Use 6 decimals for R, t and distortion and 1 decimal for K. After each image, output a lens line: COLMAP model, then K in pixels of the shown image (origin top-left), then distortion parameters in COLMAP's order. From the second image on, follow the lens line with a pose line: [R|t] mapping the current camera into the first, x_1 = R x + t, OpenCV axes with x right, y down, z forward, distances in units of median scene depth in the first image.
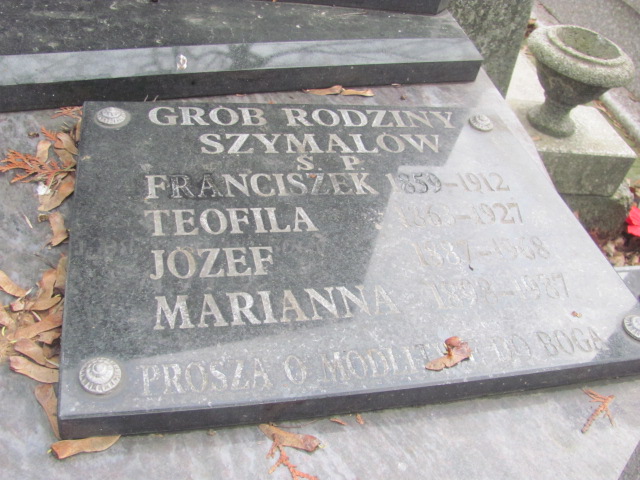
lens RADIAL K [[673.5, 0, 320.0], [0, 673.5, 240.0], [0, 0, 1]] dist [-0.234320, 0.254332]
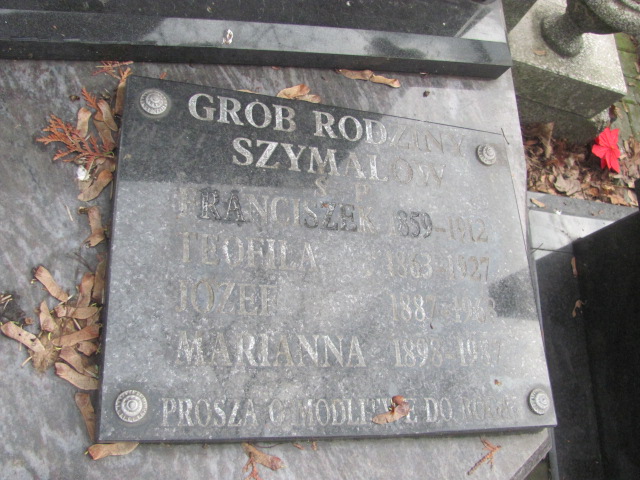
lens RADIAL K [[673.5, 0, 320.0], [0, 673.5, 240.0], [0, 0, 1]] dist [-0.234320, 0.254332]
pose [[0.964387, 0.231703, 0.127558, -0.153365], [-0.263019, 0.890984, 0.370093, -0.469006], [-0.027900, -0.390463, 0.920196, -0.053156]]
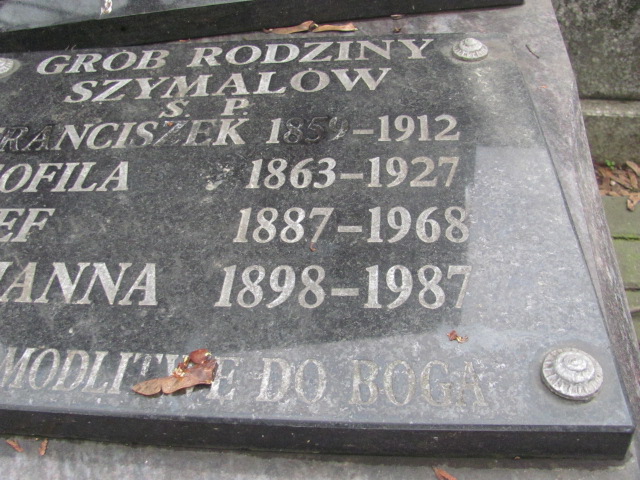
lens RADIAL K [[673.5, 0, 320.0], [0, 673.5, 240.0], [0, 0, 1]] dist [-0.234320, 0.254332]
pose [[0.919421, 0.036266, -0.391598, 0.462131], [-0.035962, 0.999320, 0.008113, 0.026459], [0.391626, 0.006623, 0.920100, 0.379508]]
